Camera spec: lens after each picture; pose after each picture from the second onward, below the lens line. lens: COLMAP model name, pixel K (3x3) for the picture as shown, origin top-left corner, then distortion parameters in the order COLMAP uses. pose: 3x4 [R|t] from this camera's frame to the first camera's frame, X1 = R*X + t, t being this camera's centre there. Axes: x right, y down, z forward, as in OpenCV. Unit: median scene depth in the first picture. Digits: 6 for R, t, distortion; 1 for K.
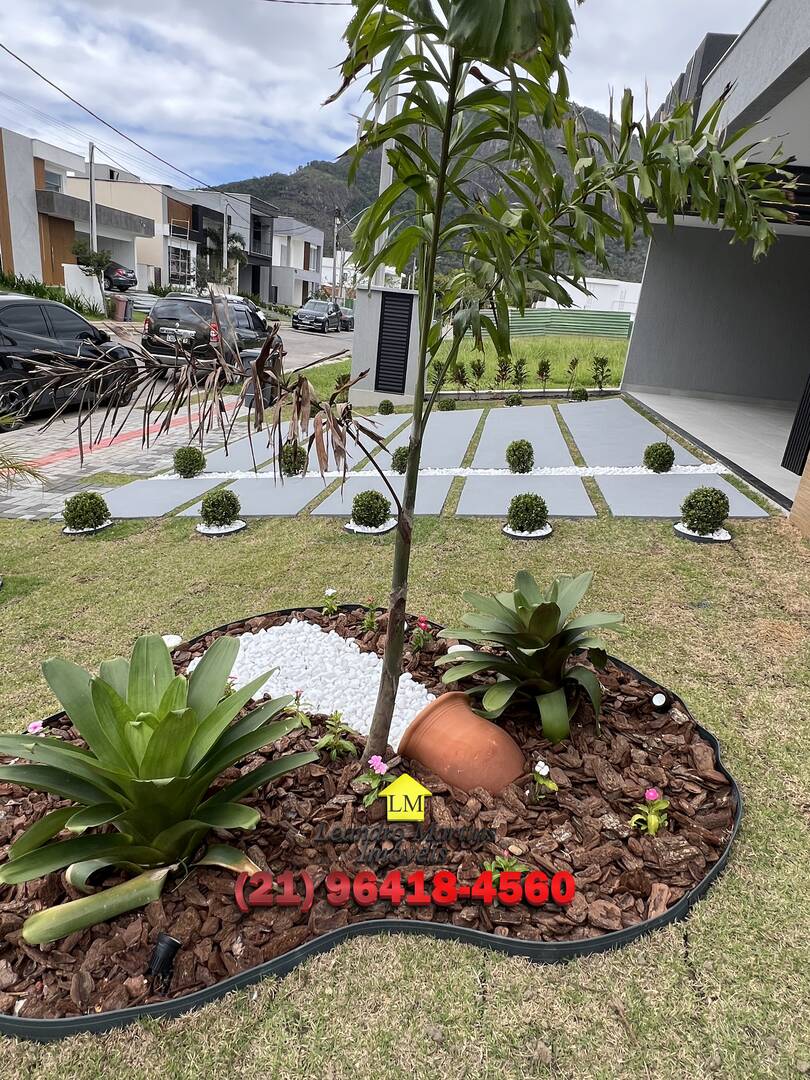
lens RADIAL K [[648.2, 0, 408.3], [0, 648.2, 540.8], [0, 0, 1]] dist [-0.000263, -0.001166]
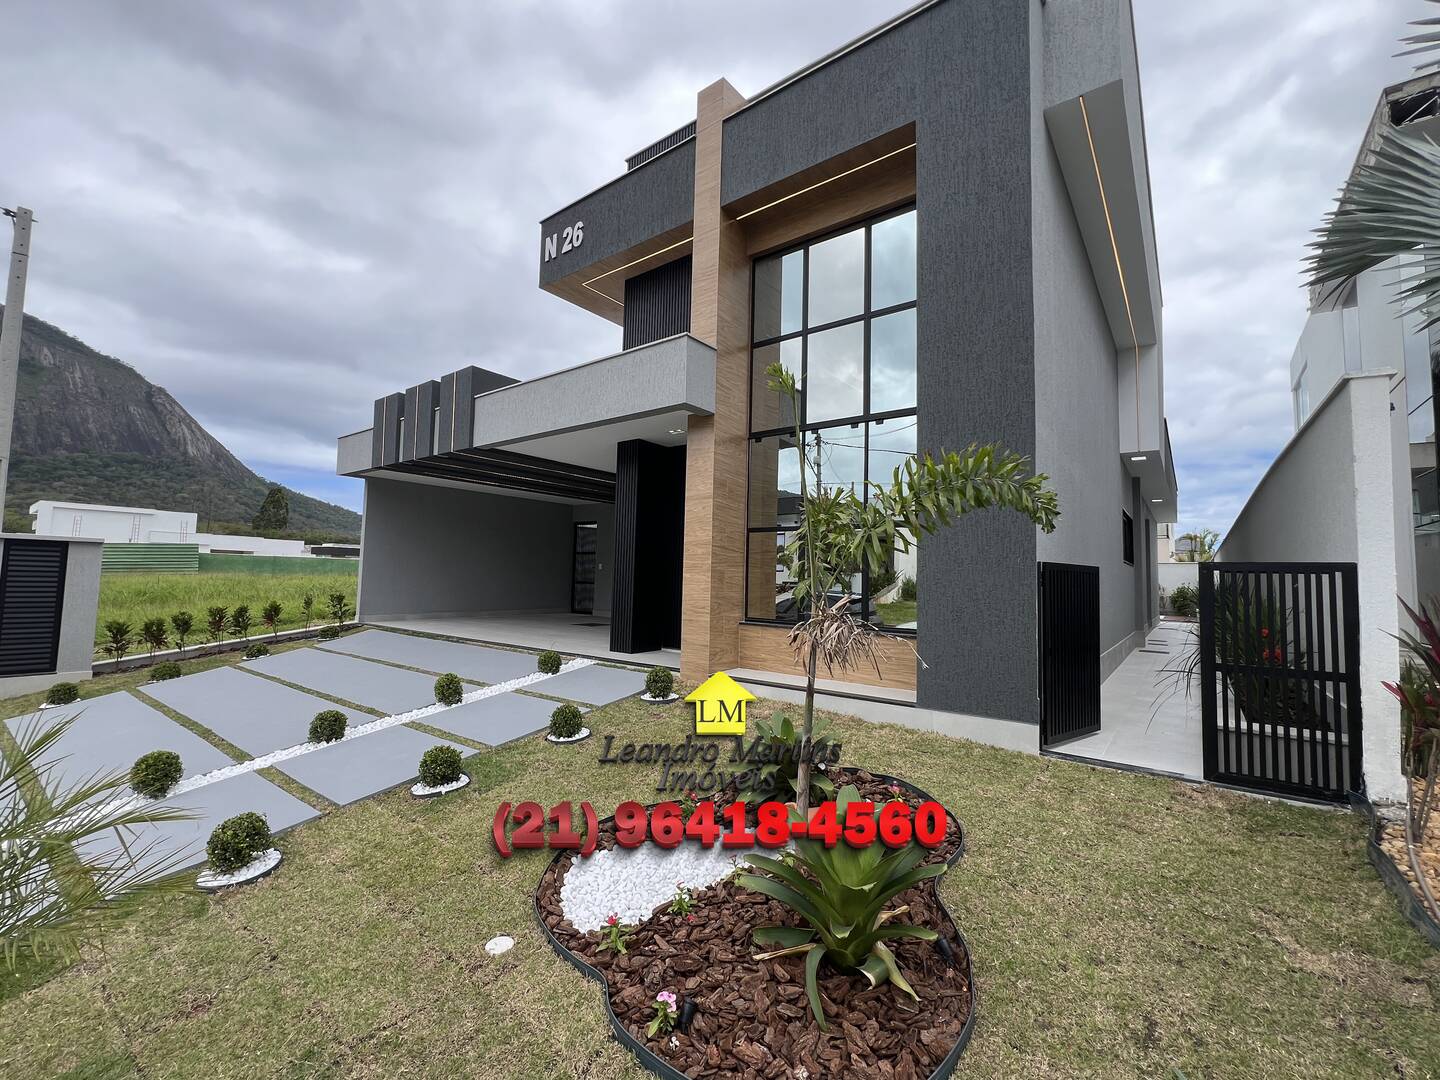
lens RADIAL K [[611.1, 0, 719.9], [0, 611.1, 537.1], [0, 0, 1]] dist [-0.001680, 0.000289]
pose [[0.474789, -0.026639, 0.879697, -0.513983], [0.315161, 0.938403, -0.141682, -0.085715], [-0.821735, 0.344515, 0.453939, 0.092749]]
